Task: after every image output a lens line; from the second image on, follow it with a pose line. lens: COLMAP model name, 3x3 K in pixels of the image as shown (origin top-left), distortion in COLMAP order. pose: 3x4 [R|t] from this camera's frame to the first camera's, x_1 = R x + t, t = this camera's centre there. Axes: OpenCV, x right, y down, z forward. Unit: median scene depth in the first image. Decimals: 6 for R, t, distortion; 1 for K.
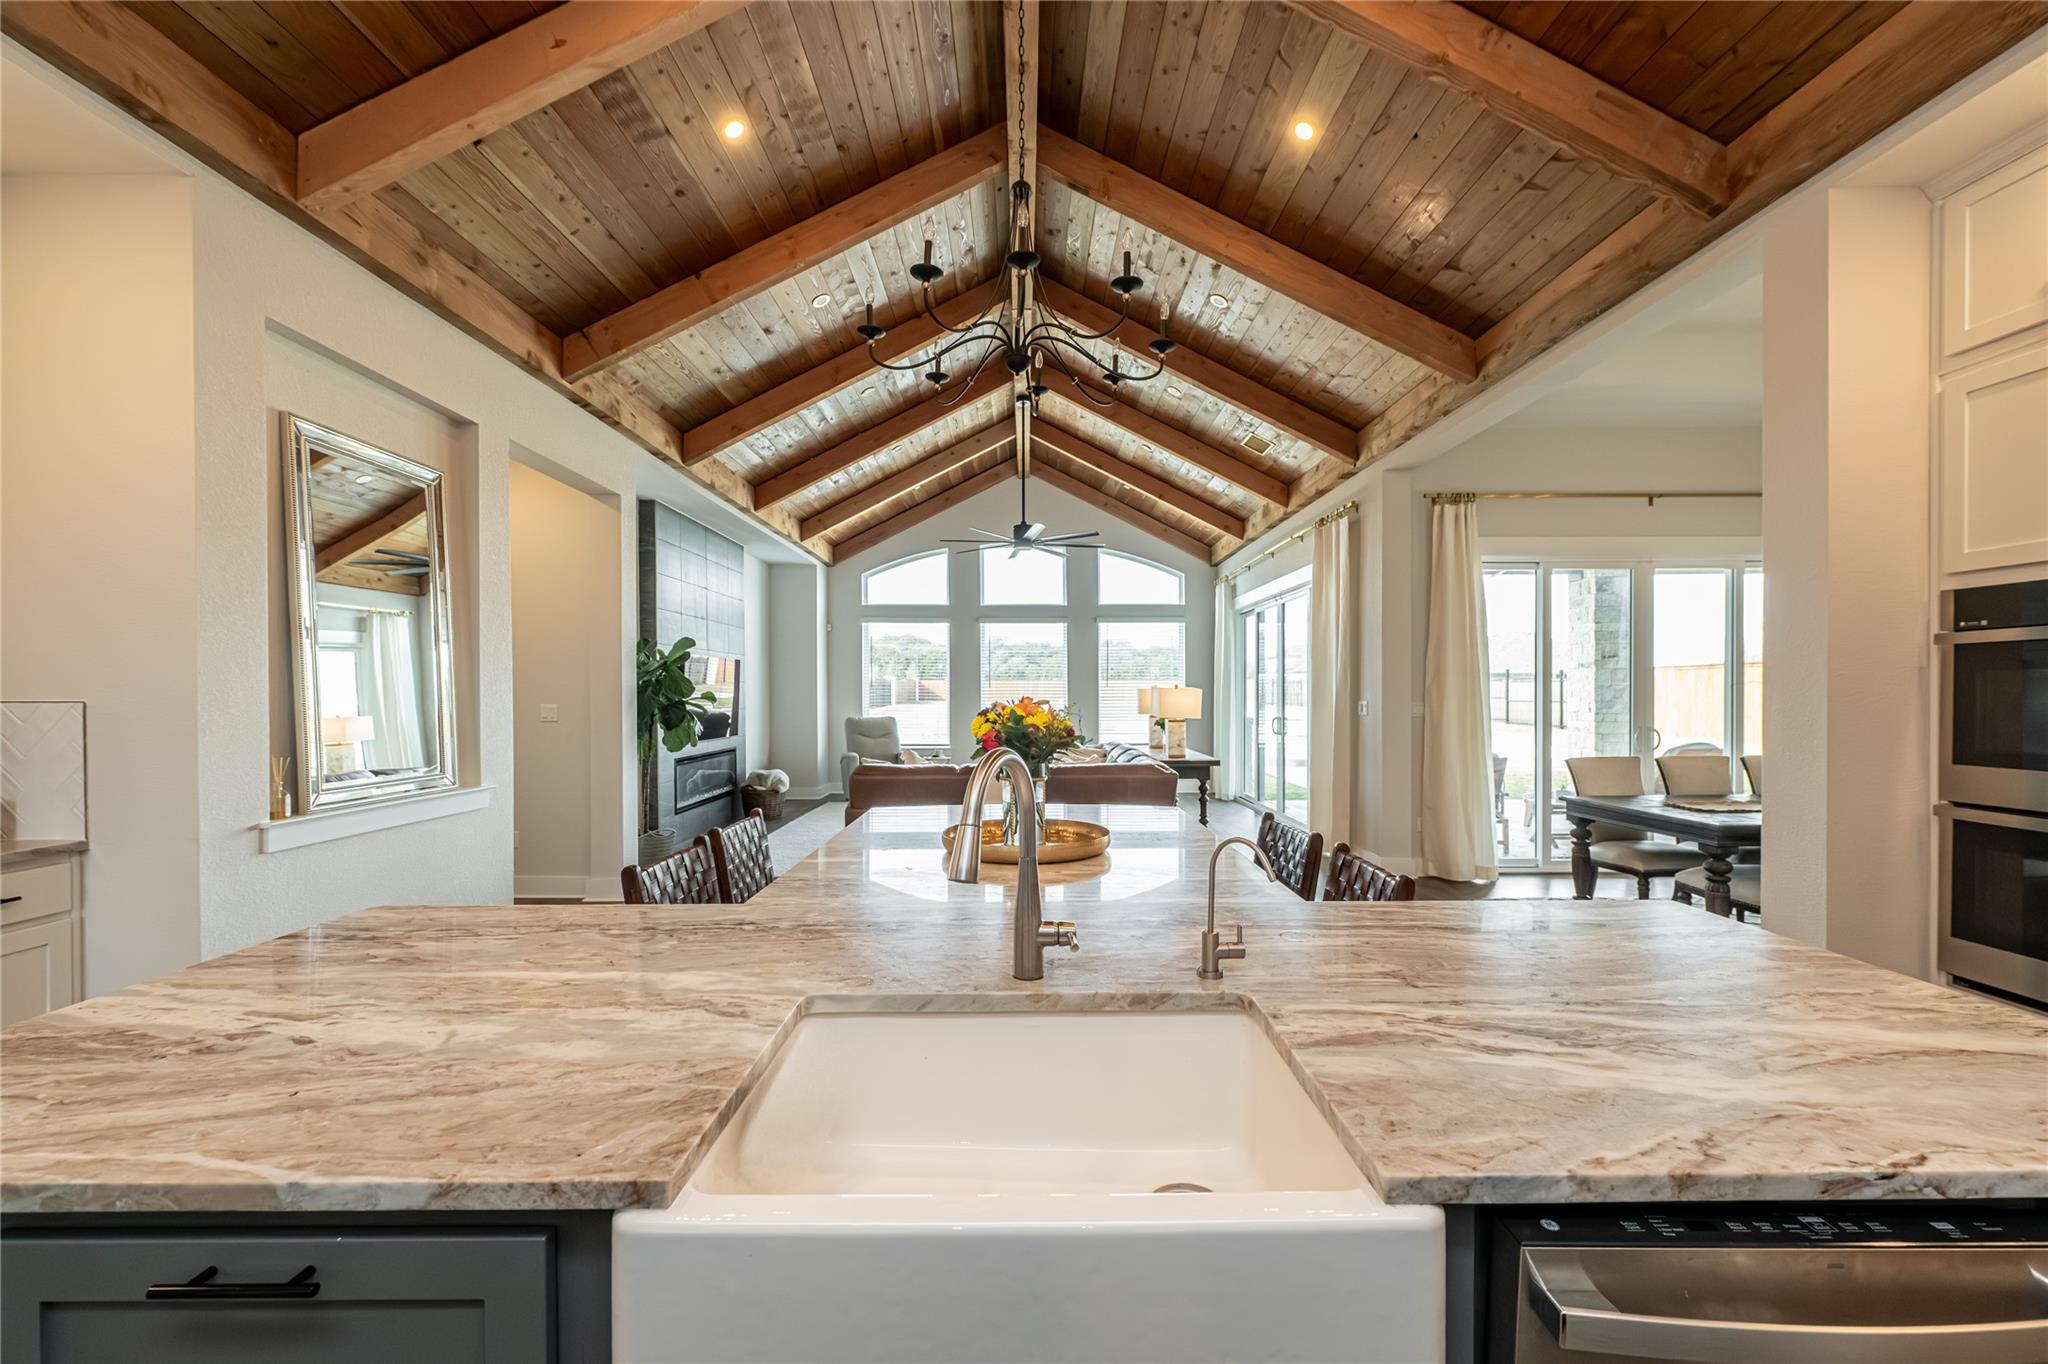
lens RADIAL K [[798.9, 0, 1029.0], [0, 798.9, 700.5], [0, 0, 1]] dist [-0.002949, -0.000271]
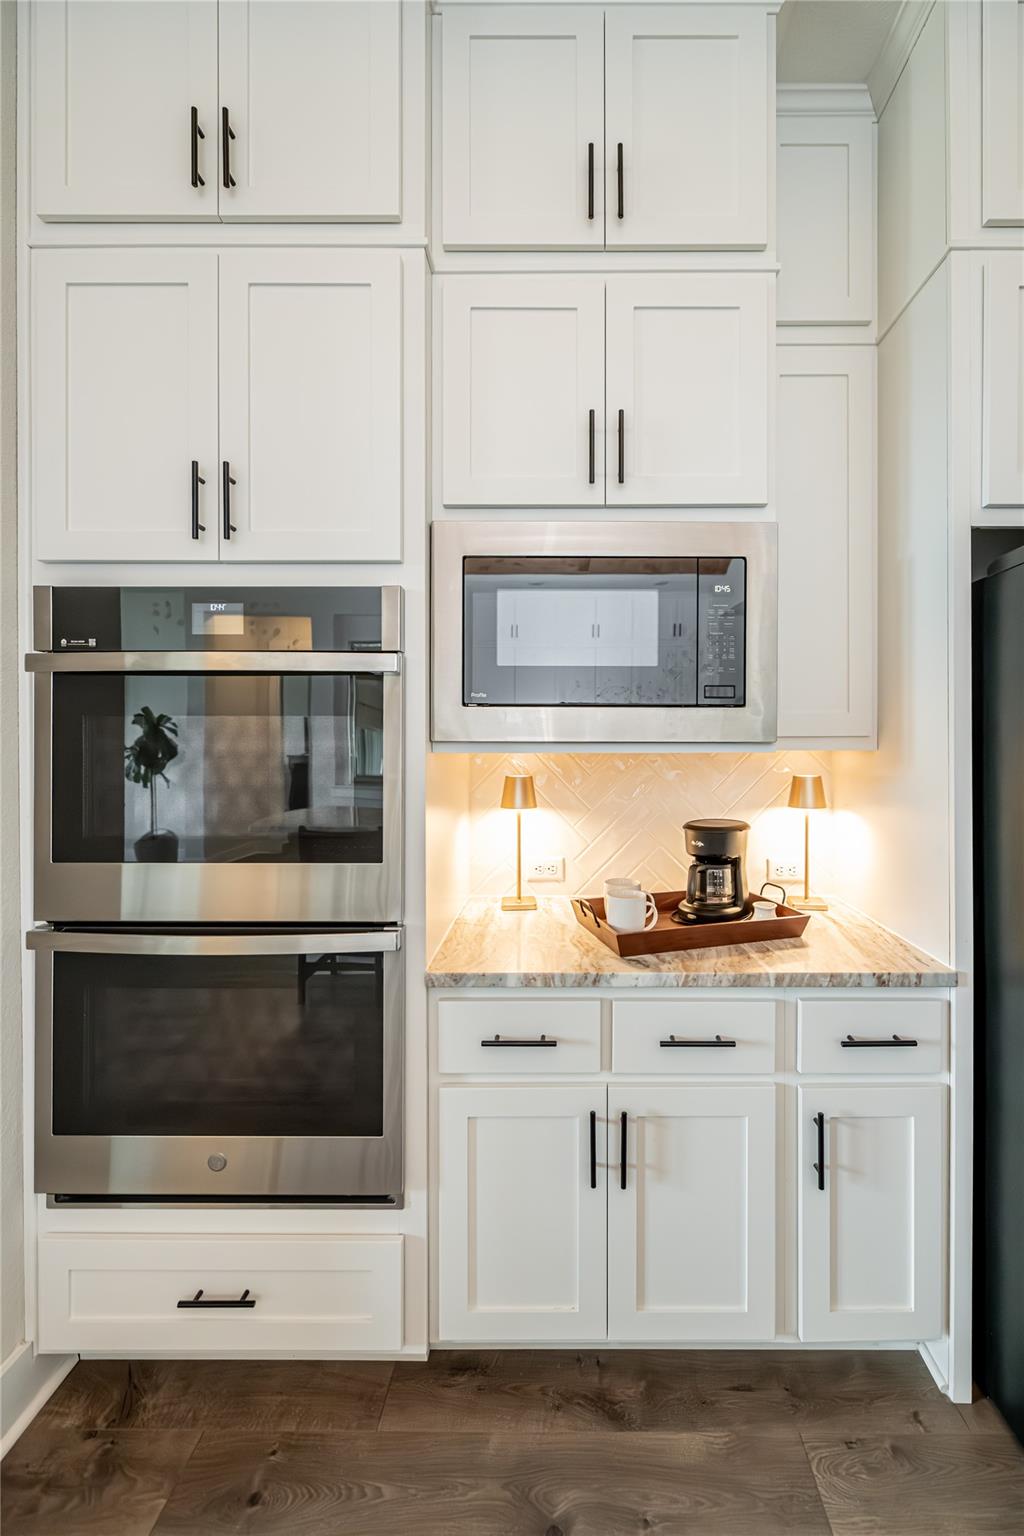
lens RADIAL K [[635.4, 0, 577.2], [0, 635.4, 737.7], [0, 0, 1]] dist [-0.000339, -0.000218]
pose [[0.016500, 0.005465, 0.999849, 0.612032], [0.011264, 0.999921, -0.005652, -0.010571], [-0.999800, 0.011355, 0.016437, 0.529447]]
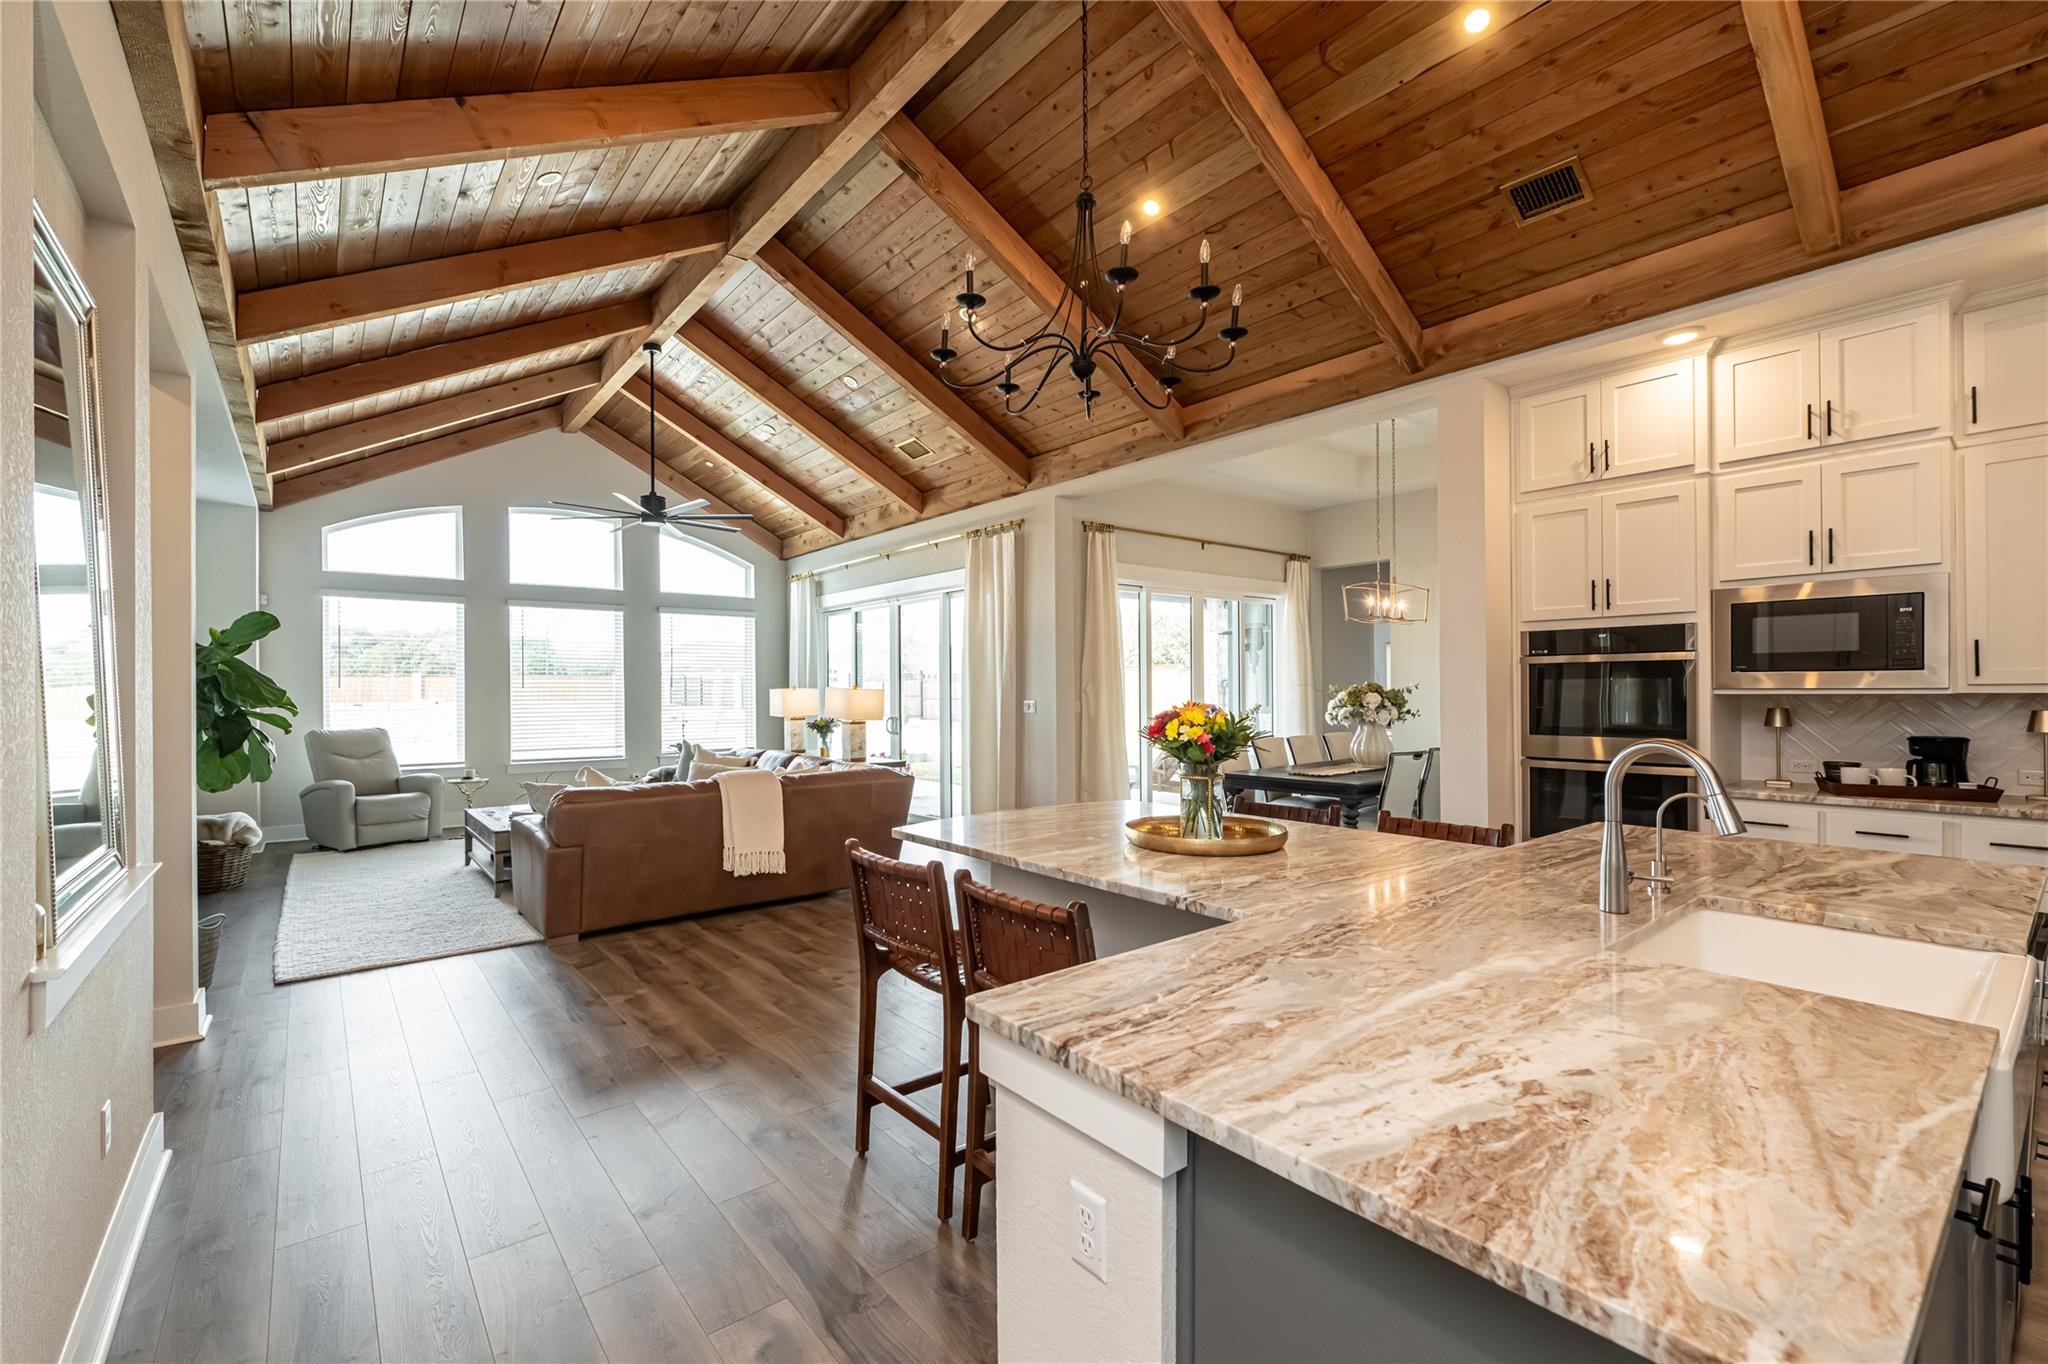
lens RADIAL K [[847.2, 0, 977.4], [0, 847.2, 686.7], [0, 0, 1]] dist [-0.000339, -0.000218]
pose [[0.805928, -0.000157, 0.592013, -0.780322], [0.009274, 0.999881, -0.012359, -0.009873], [-0.591940, 0.015451, 0.805834, 0.225822]]
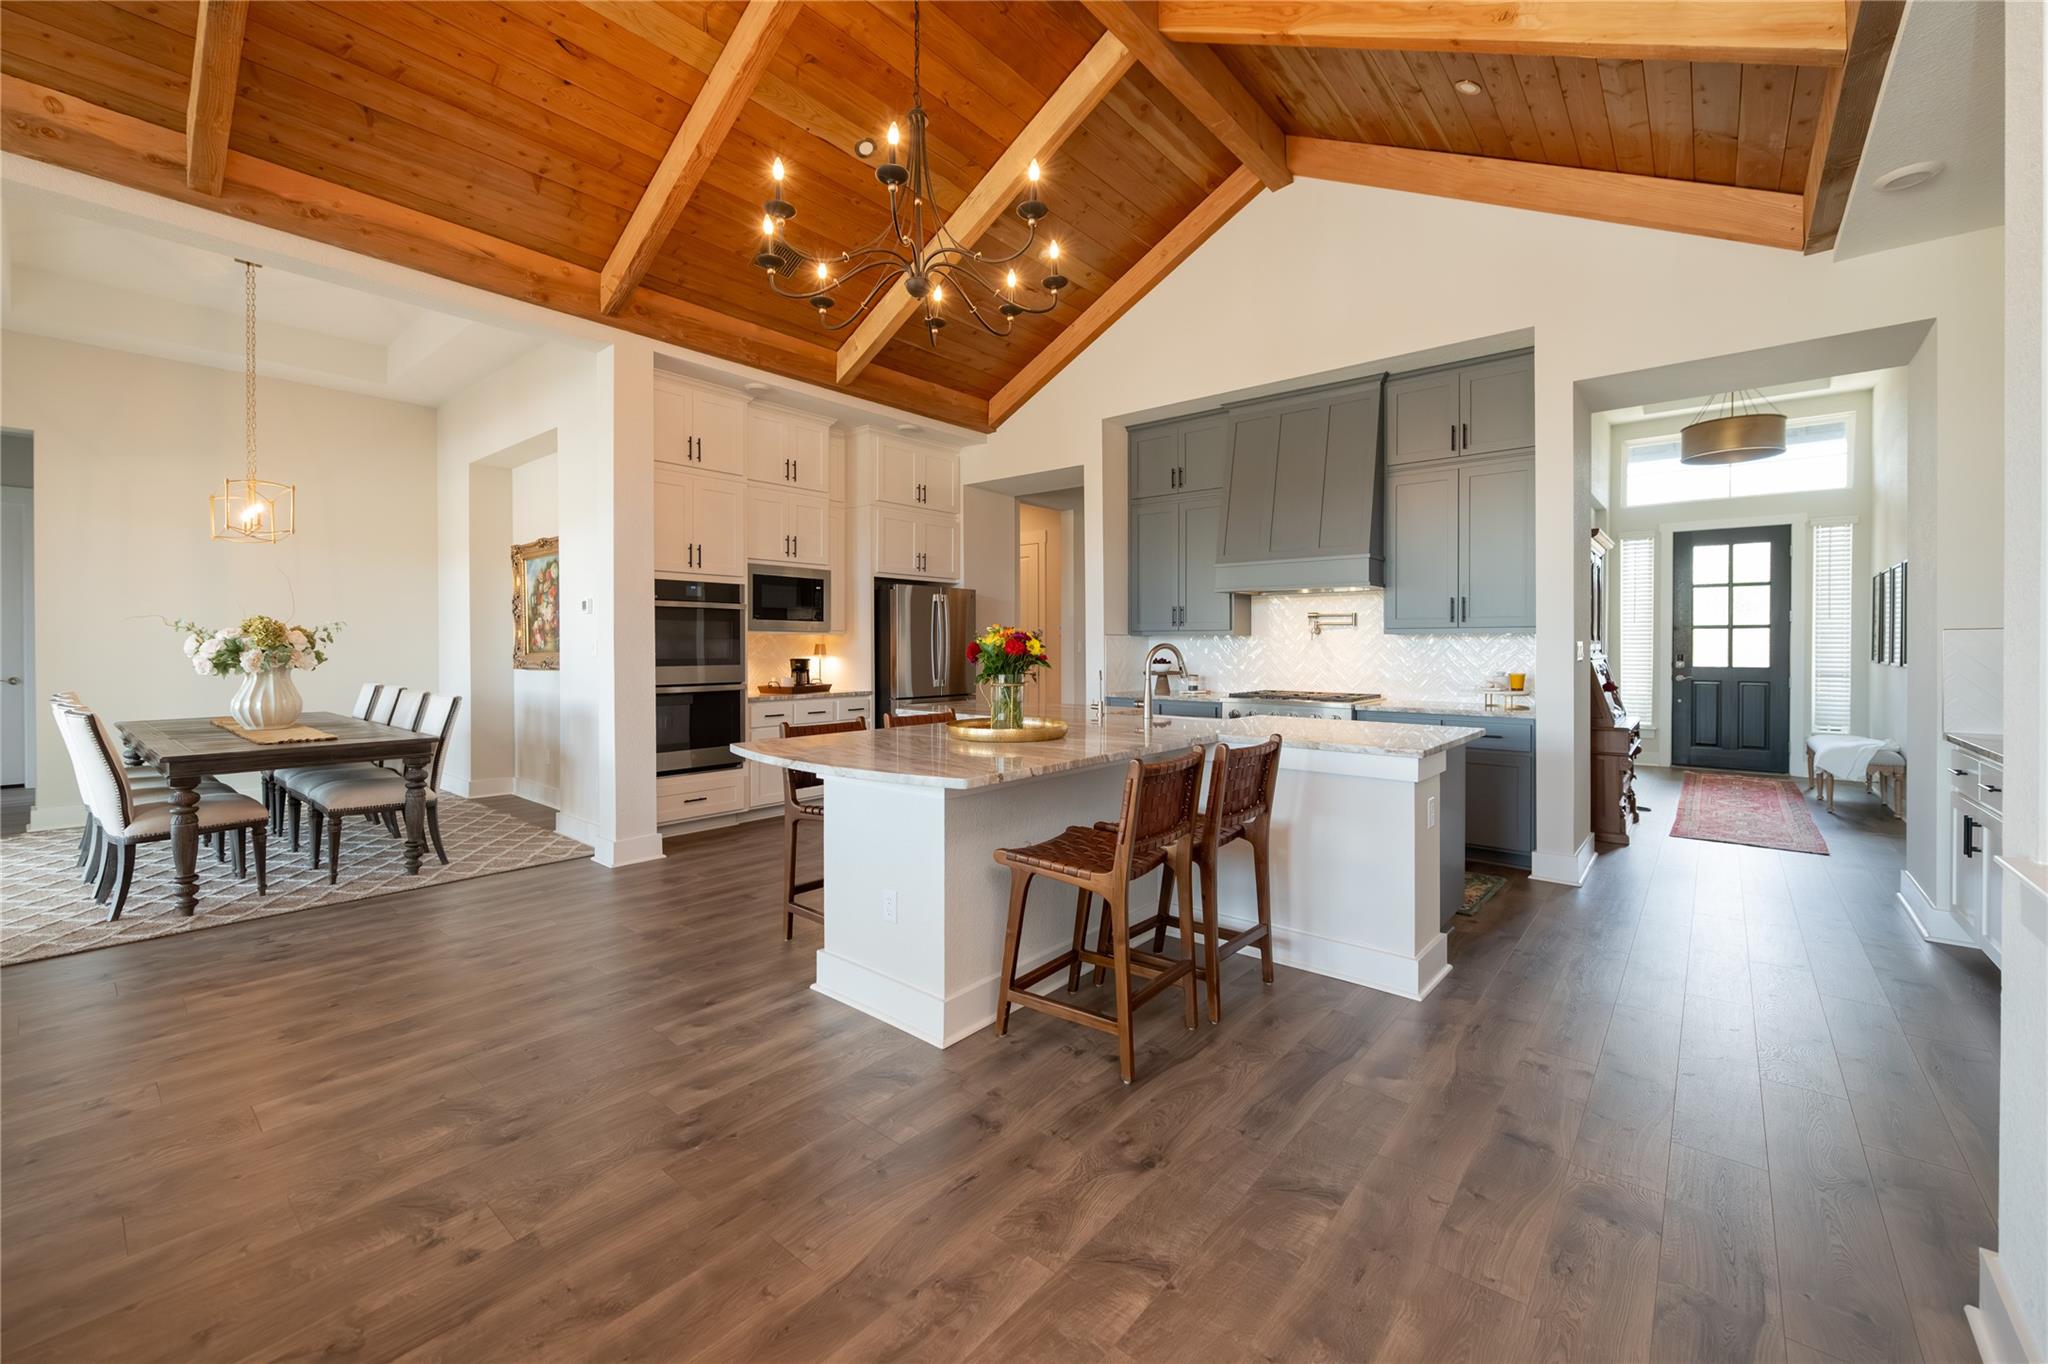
lens RADIAL K [[825.4, 0, 1024.0], [0, 825.4, 682.0], [0, 0, 1]] dist [-0.000143, -0.000114]
pose [[-0.752491, -0.040488, 0.657357, -0.846286], [-0.007335, 0.998562, 0.053107, 0.004866], [-0.658562, 0.035141, -0.751706, 1.785514]]
